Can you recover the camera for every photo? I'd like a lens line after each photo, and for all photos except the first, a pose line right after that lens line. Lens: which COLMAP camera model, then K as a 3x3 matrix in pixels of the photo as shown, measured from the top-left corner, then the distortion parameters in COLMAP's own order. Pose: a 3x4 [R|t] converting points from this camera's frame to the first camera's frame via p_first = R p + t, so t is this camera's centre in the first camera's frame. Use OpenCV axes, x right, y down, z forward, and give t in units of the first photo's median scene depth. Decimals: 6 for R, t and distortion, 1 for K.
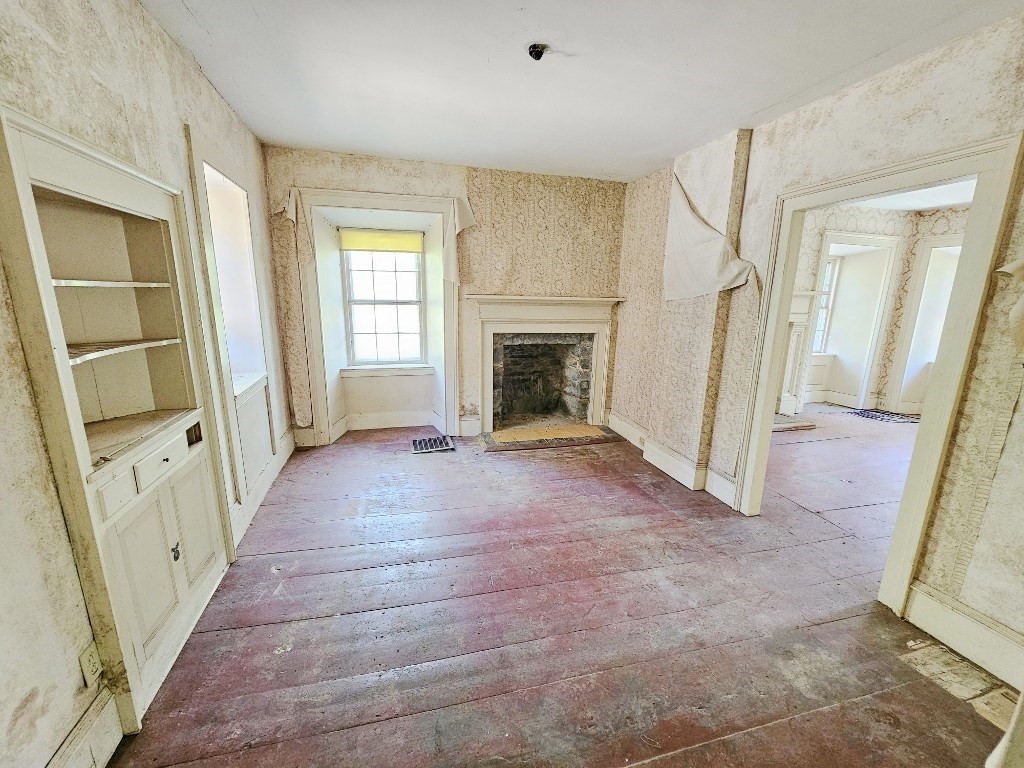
lens RADIAL K [[415.5, 0, 509.7], [0, 415.5, 386.3], [0, 0, 1]] dist [-0.003194, -0.000281]
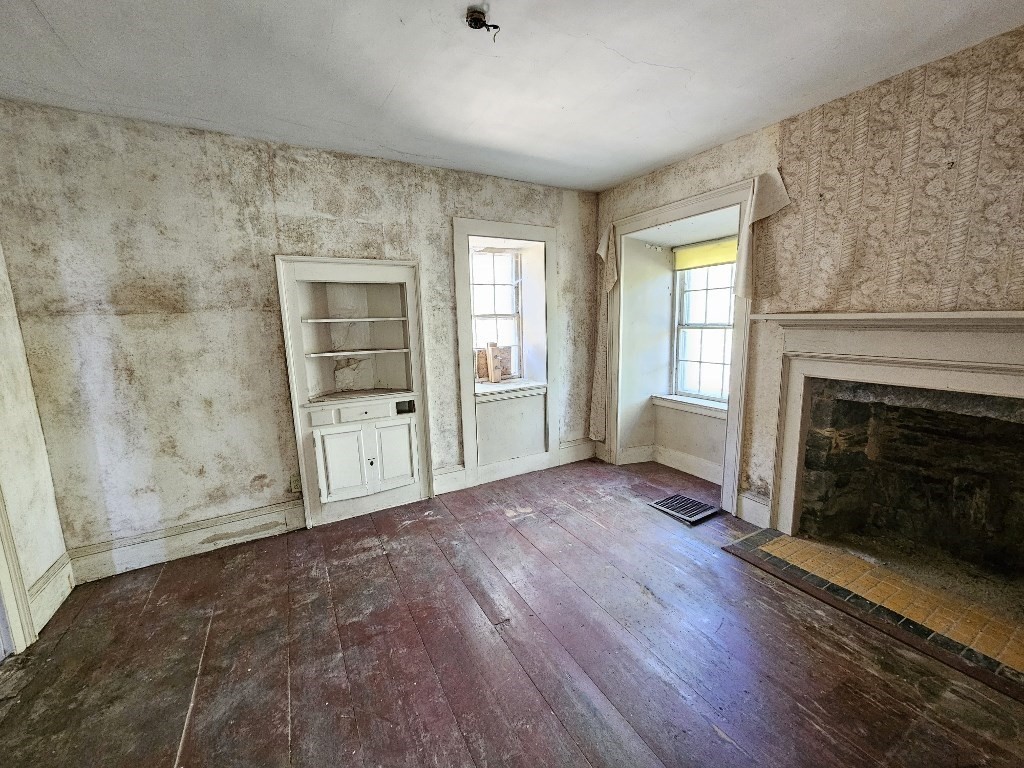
lens RADIAL K [[416.8, 0, 514.3], [0, 416.8, 386.9], [0, 0, 1]] dist [-0.001068, -0.000083]
pose [[0.246211, 0.133348, -0.959999, 0.432213], [-0.183716, 0.978954, 0.088863, -0.086880], [0.951645, 0.154488, 0.265528, 0.433550]]
